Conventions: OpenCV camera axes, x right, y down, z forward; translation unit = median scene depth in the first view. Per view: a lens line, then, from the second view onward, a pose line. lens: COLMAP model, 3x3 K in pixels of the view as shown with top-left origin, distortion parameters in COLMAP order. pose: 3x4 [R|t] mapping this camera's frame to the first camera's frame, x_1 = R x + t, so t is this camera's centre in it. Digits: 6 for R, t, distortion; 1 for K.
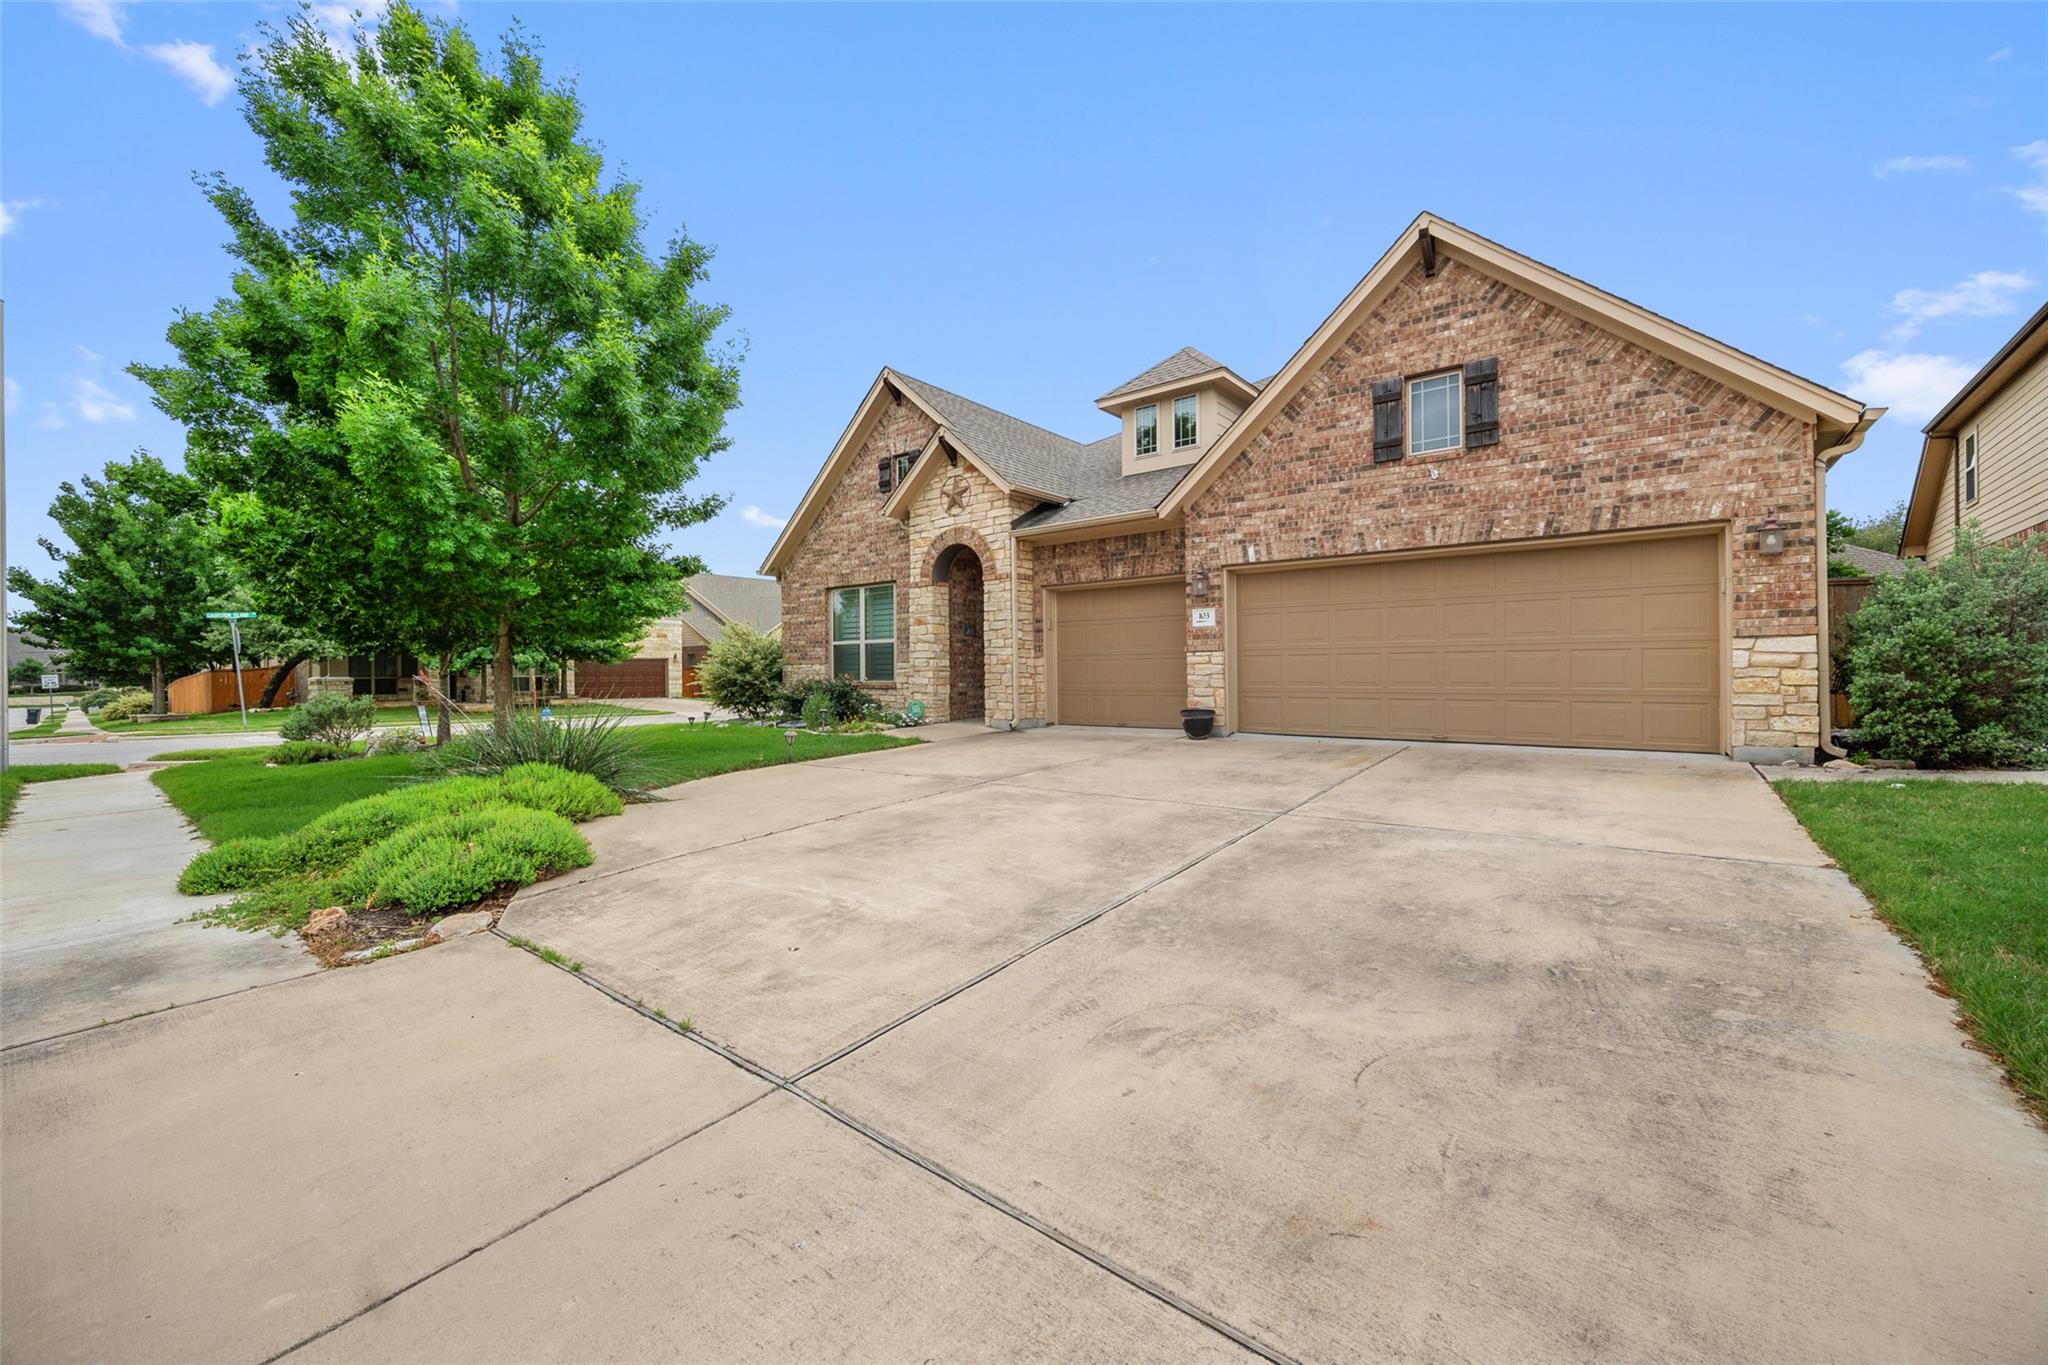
lens RADIAL K [[816.8, 0, 1016.1], [0, 816.8, 674.1], [0, 0, 1]] dist [-0.003166, -0.000103]
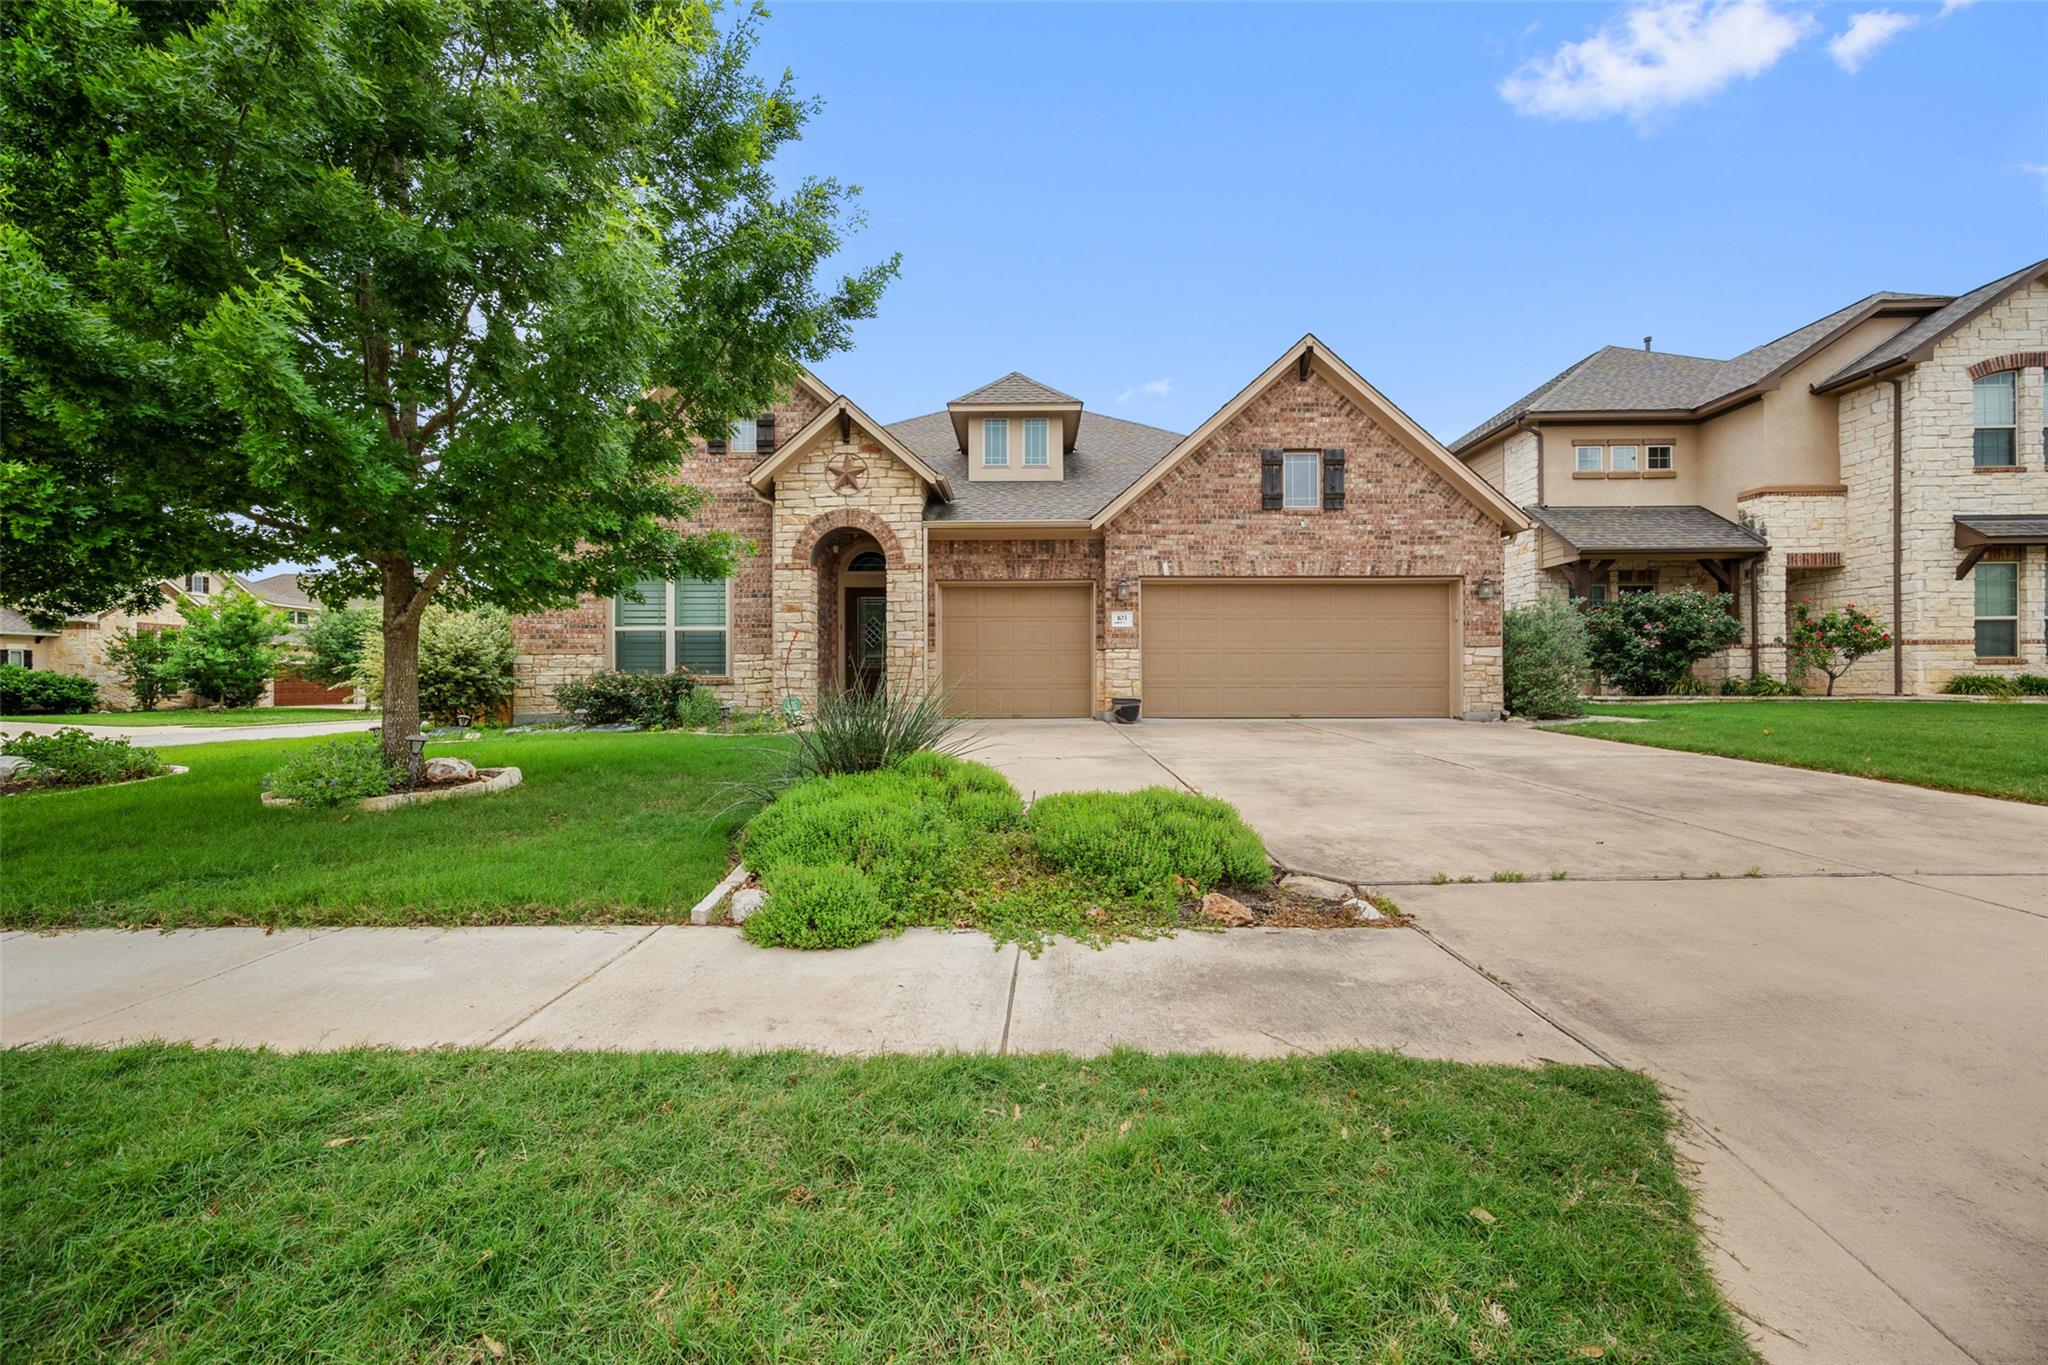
lens RADIAL K [[816.8, 0, 1023.8], [0, 816.8, 685.3], [0, 0, 1]] dist [-0.003166, -0.000103]
pose [[0.779855, 0.005201, 0.625938, -0.627234], [-0.001783, 0.999980, -0.006088, 0.032716], [-0.625957, 0.003632, 0.779849, 0.190786]]
